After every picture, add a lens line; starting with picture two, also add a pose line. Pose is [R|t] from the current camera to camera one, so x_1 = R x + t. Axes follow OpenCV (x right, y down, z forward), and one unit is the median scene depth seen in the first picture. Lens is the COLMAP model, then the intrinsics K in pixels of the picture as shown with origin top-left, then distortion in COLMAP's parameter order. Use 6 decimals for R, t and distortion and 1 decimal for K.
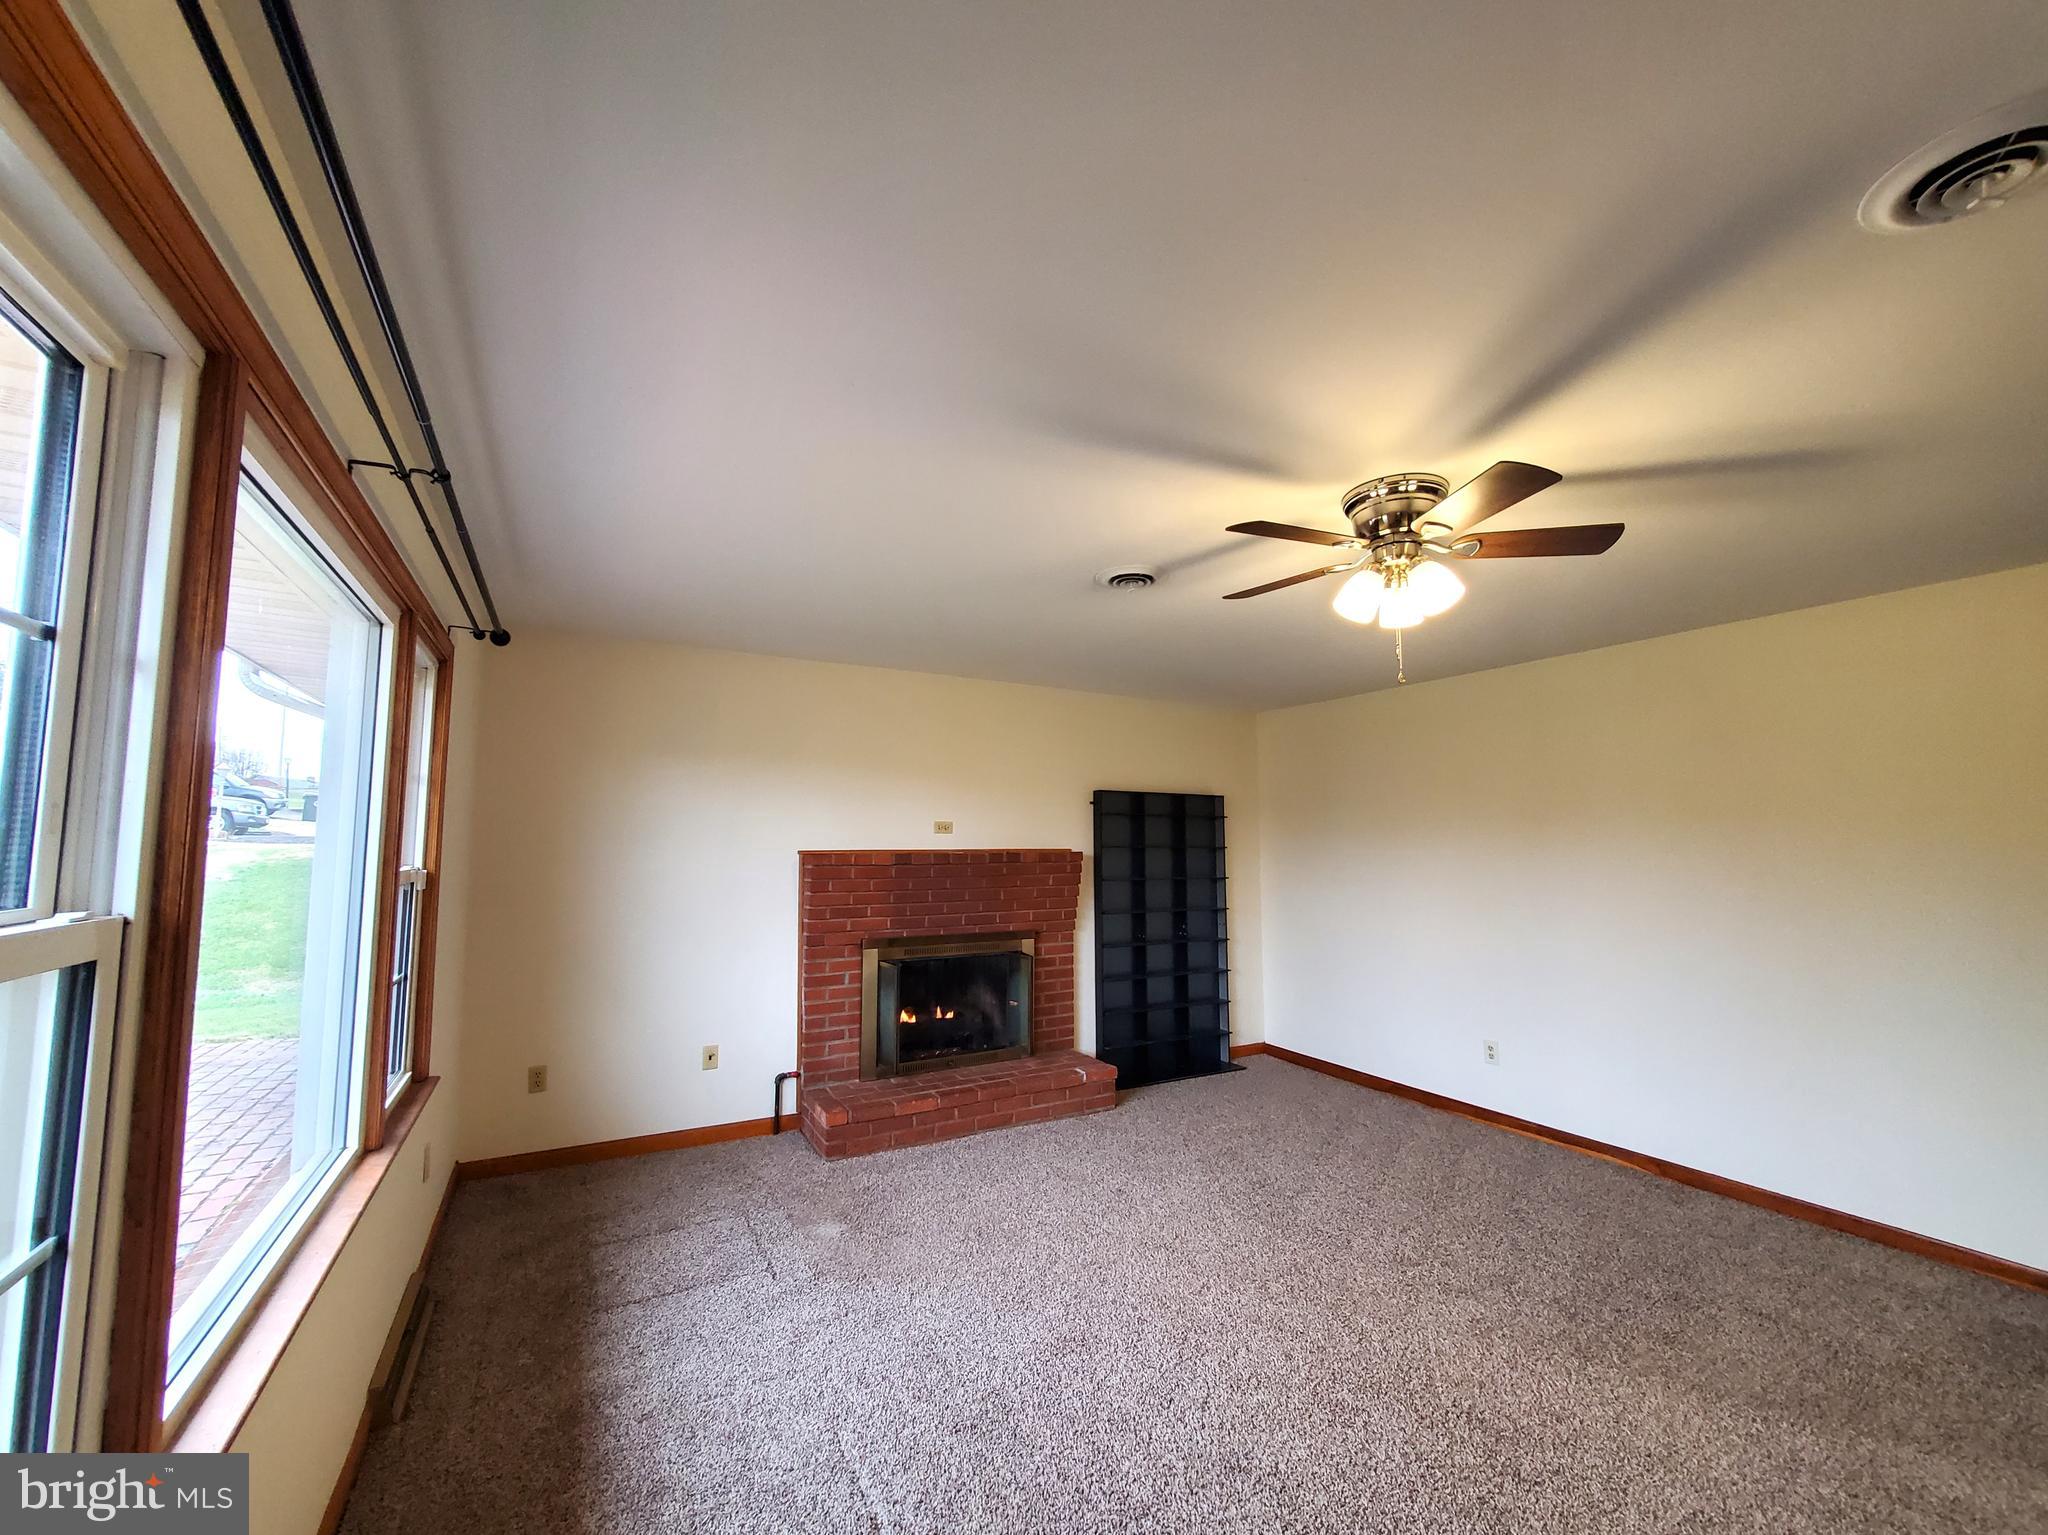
lens RADIAL K [[829.8, 0, 1037.4], [0, 829.8, 789.0], [0, 0, 1]] dist [0.001410, 0.000036]
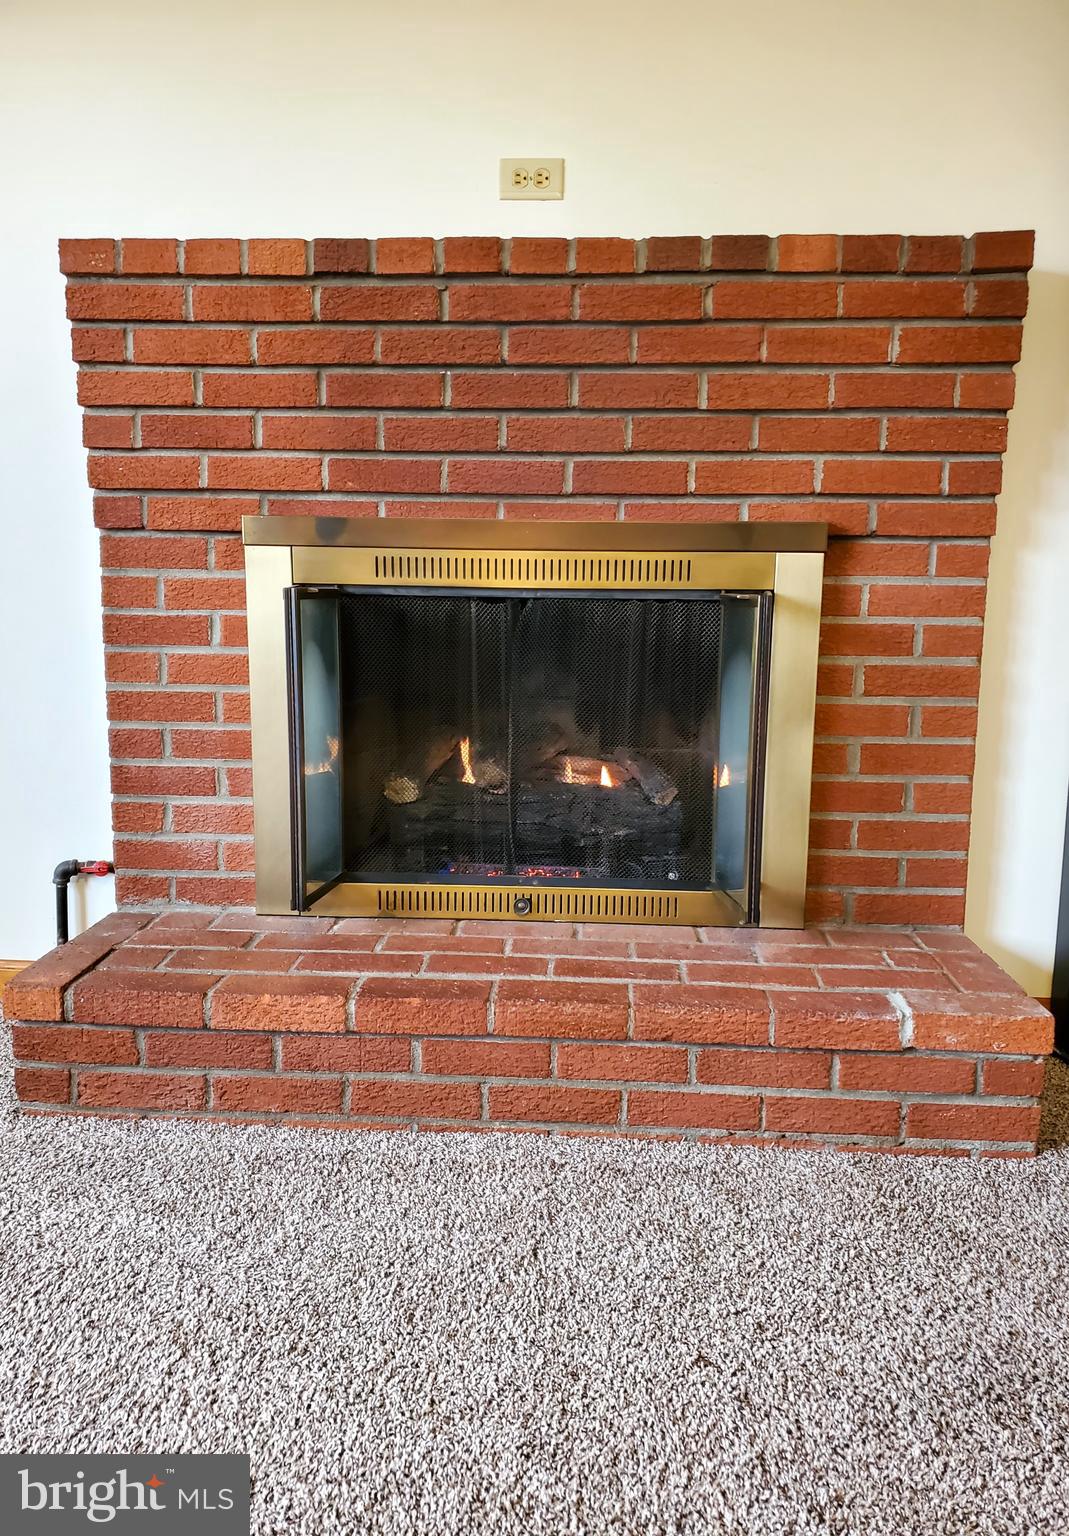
lens RADIAL K [[1208.9, 0, 534.5], [0, 1208.9, 768.0], [0, 0, 1]] dist [0.120706, -0.322626]
pose [[0.844338, 0.093056, -0.527668, 0.155605], [0.020960, 0.978313, 0.206067, 0.173087], [0.535400, -0.185051, 0.824077, 0.603648]]
